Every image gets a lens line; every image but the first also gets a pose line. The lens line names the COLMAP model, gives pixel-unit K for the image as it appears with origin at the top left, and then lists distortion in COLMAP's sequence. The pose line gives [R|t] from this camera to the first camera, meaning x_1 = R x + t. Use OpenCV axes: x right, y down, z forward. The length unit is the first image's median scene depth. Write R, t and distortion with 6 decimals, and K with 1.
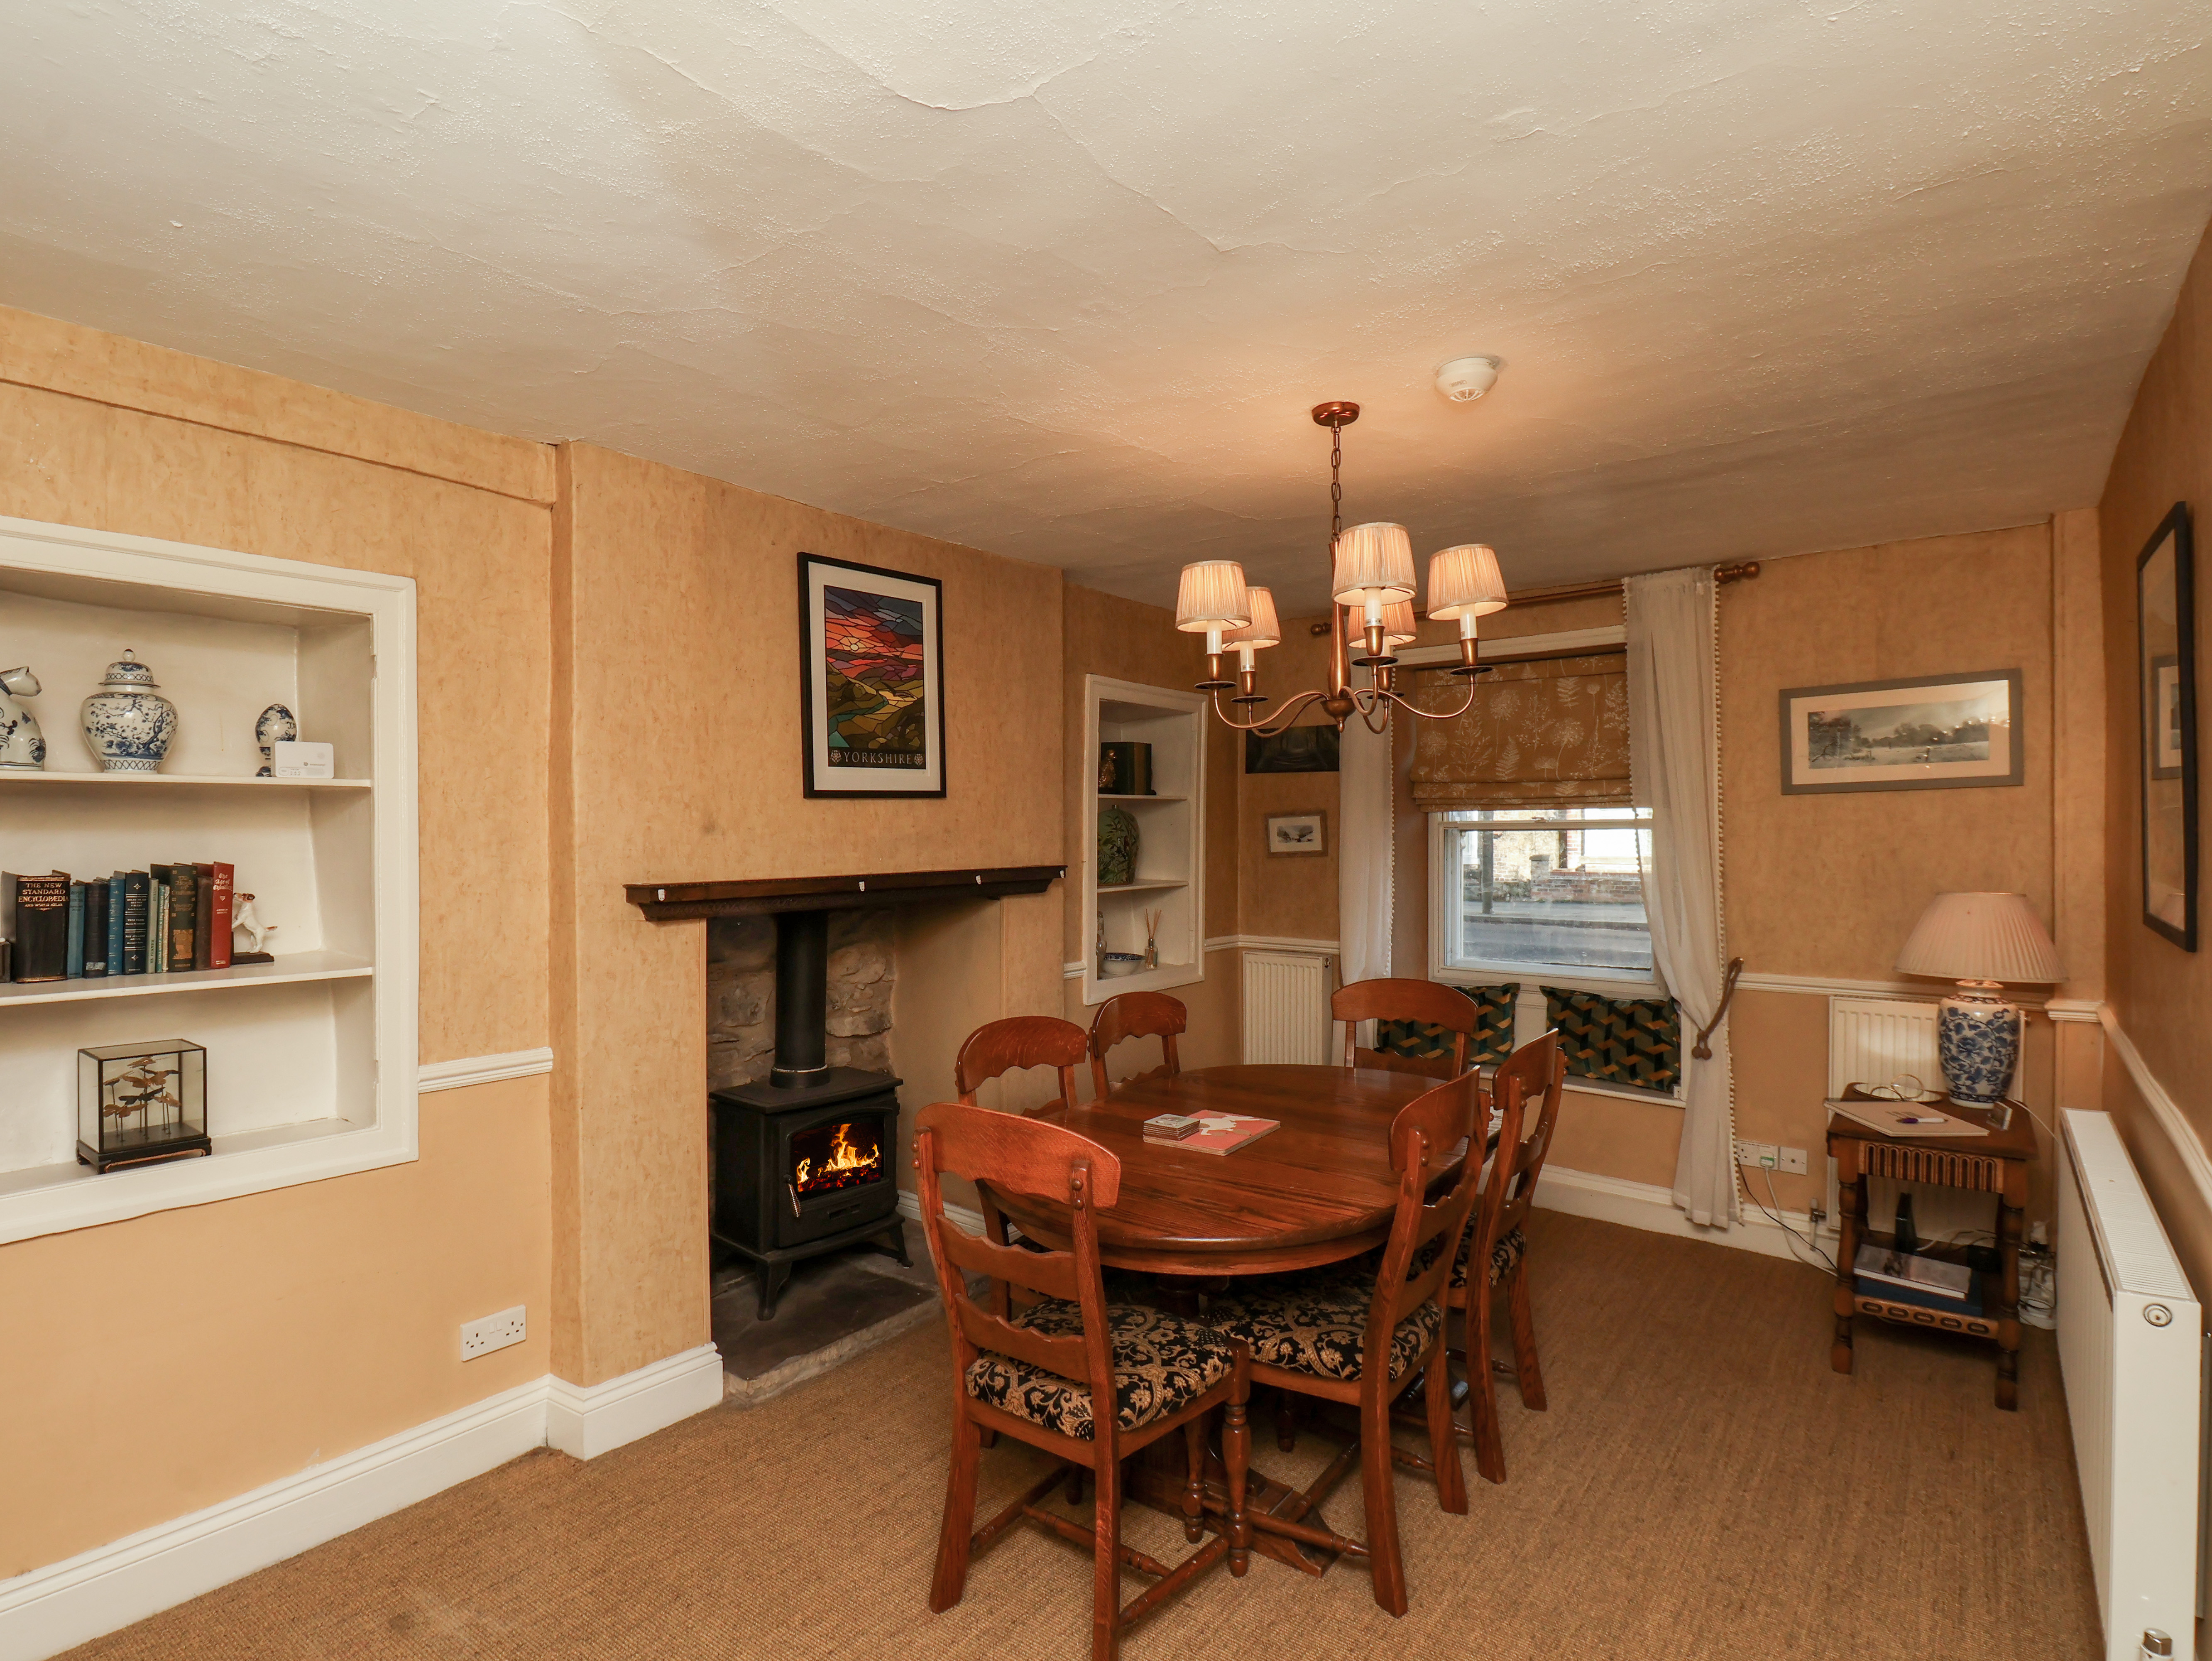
lens RADIAL K [[1144.4, 0, 1124.4], [0, 1144.4, 816.6], [0, 0, 1]] dist [-0.000284, -0.012610]
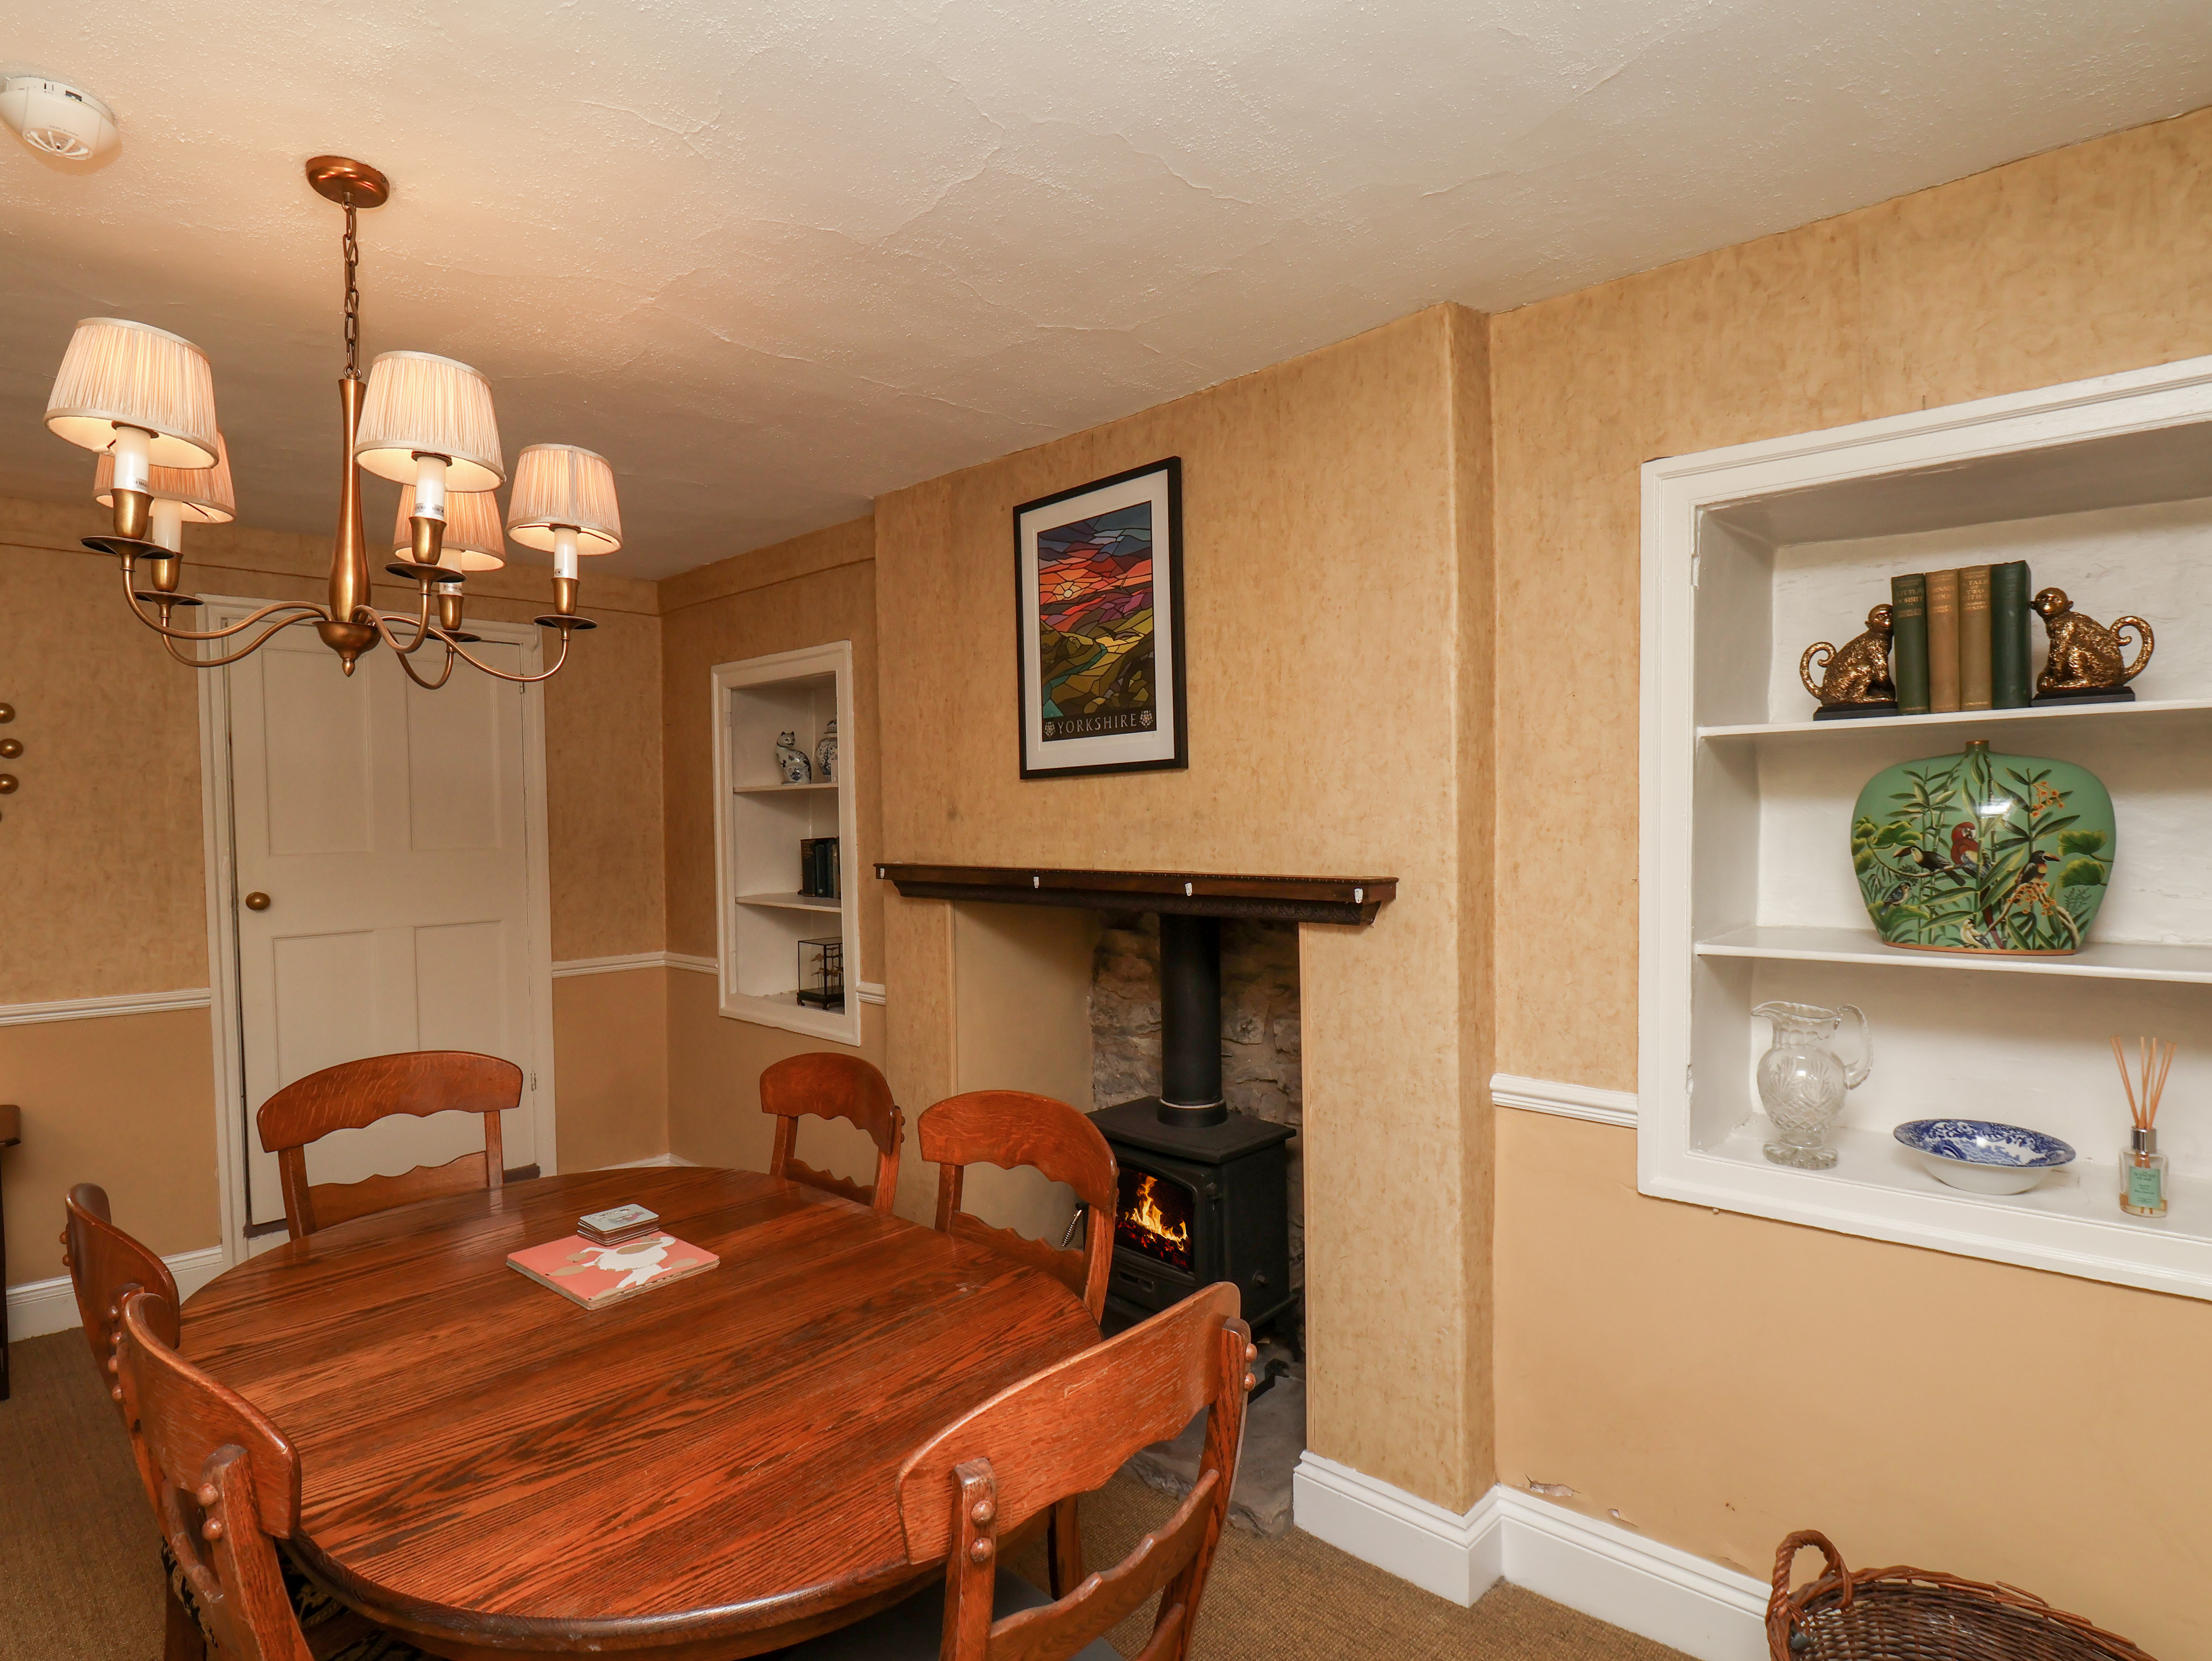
lens RADIAL K [[1144.4, 0, 1107.7], [0, 1144.4, 845.4], [0, 0, 1]] dist [-0.000284, -0.012610]
pose [[-0.087259, 0.028279, -0.995784, 0.574202], [0.020251, 0.999441, 0.026609, 0.011961], [0.995980, -0.017844, -0.087783, 1.070410]]
